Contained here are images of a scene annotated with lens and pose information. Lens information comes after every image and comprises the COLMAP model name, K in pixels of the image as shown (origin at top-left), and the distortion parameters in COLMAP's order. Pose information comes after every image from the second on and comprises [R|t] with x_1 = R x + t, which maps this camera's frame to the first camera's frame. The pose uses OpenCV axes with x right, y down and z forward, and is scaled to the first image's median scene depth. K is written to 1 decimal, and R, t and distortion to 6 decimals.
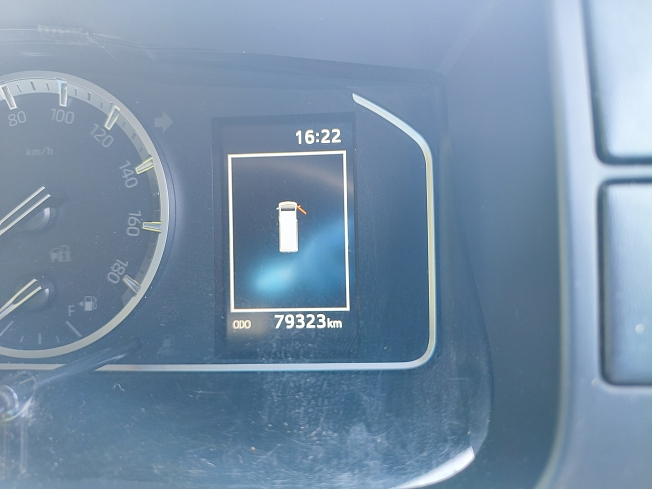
lens RADIAL K [[491.1, 0, 326.0], [0, 491.1, 244.5], [0, 0, 1]] dist [-0.005401, -0.004572]
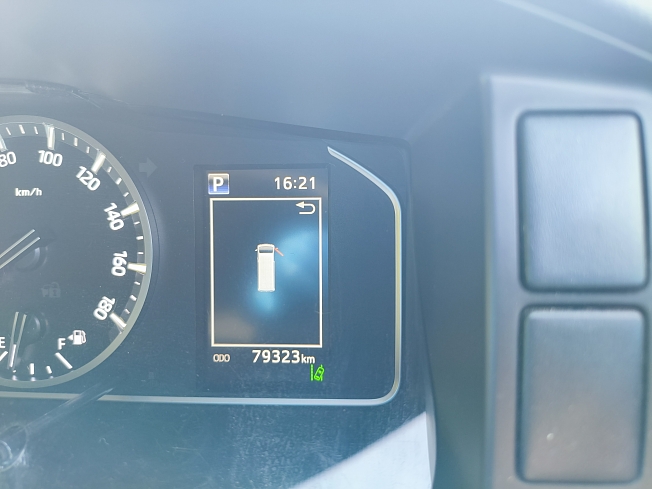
lens RADIAL K [[491.1, 0, 326.0], [0, 491.1, 244.5], [0, 0, 1]] dist [-0.005401, -0.004572]
pose [[0.999790, 0.019092, 0.007504, 0.044504], [-0.019524, 0.997856, 0.062464, -0.159166], [-0.006295, -0.062598, 0.998019, -0.056484]]
